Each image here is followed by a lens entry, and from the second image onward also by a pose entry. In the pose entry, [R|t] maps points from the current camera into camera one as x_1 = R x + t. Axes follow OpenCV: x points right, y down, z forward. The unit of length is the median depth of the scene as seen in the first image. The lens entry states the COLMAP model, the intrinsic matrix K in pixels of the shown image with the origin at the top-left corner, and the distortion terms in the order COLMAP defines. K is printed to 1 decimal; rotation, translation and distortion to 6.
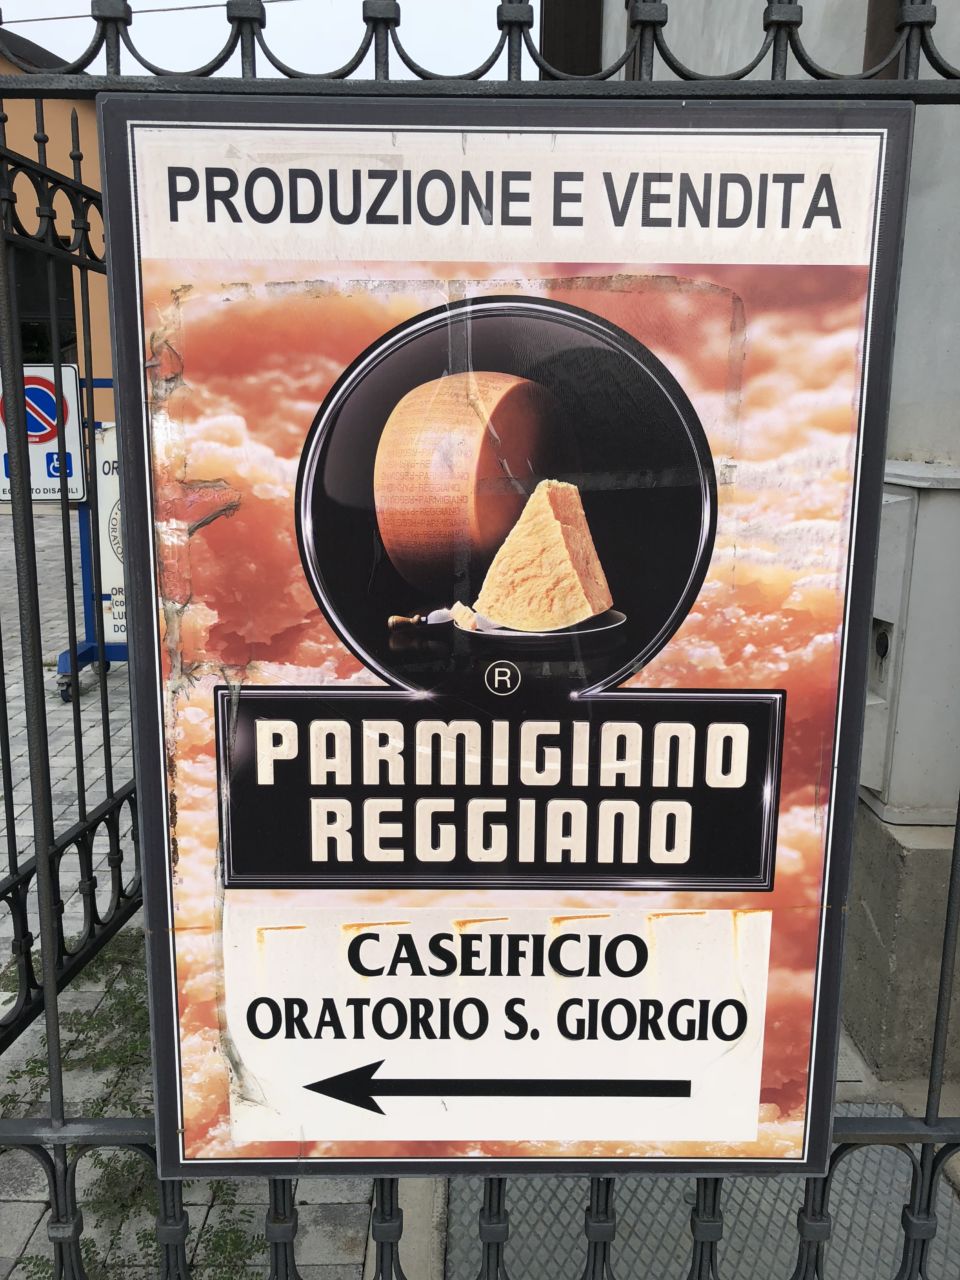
lens RADIAL K [[1051.0, 0, 480.0], [0, 1051.0, 640.0], [0, 0, 1]] dist [0.022752, -0.000765]
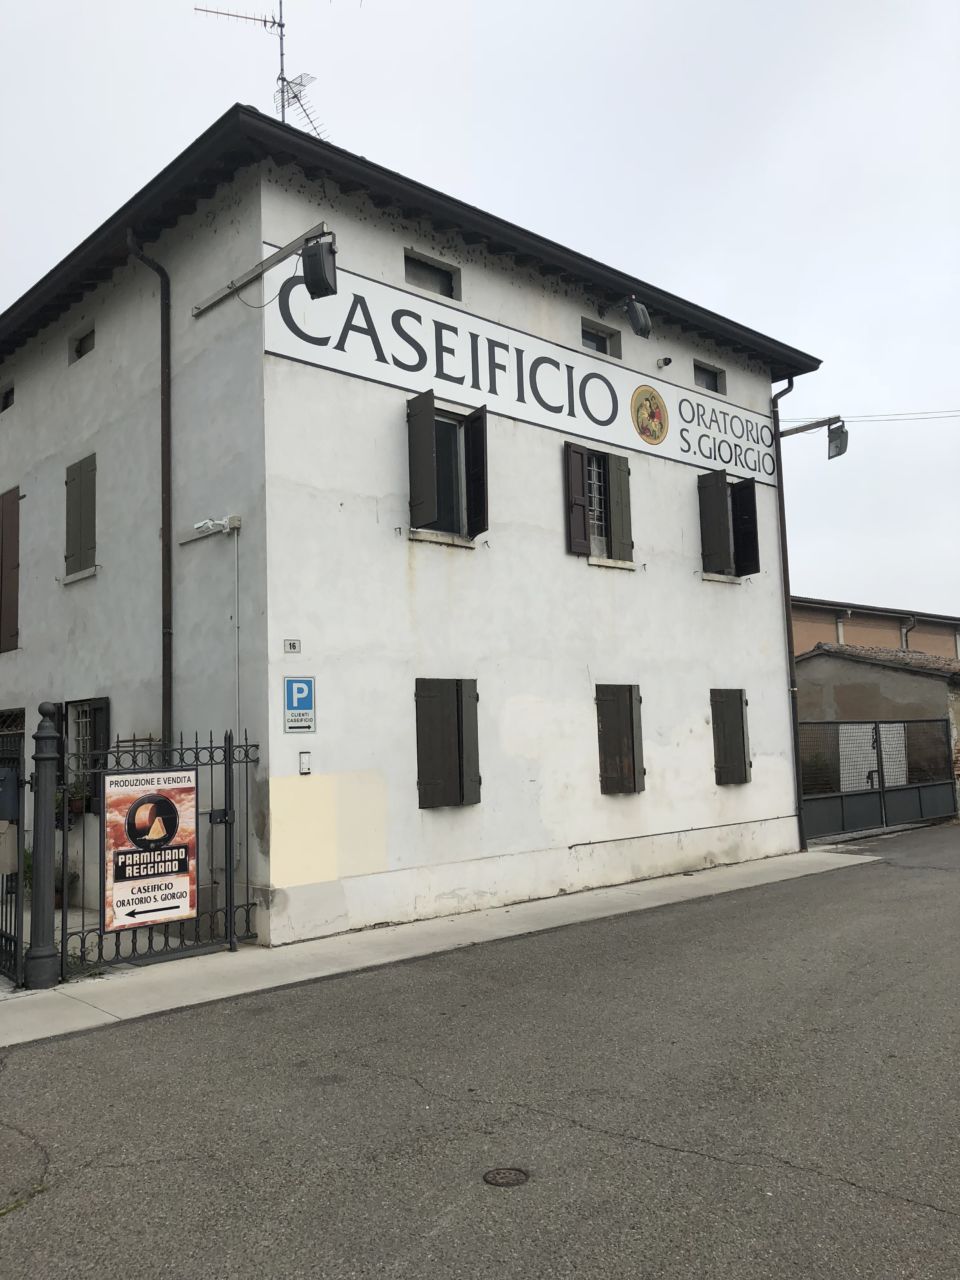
lens RADIAL K [[1051.0, 0, 480.0], [0, 1051.0, 640.0], [0, 0, 1]] dist [0.022752, -0.000765]
pose [[0.725672, 0.027810, 0.687479, -3.268249], [0.170028, 0.960945, -0.218346, 0.624994], [-0.666702, 0.275338, 0.692602, -5.723245]]
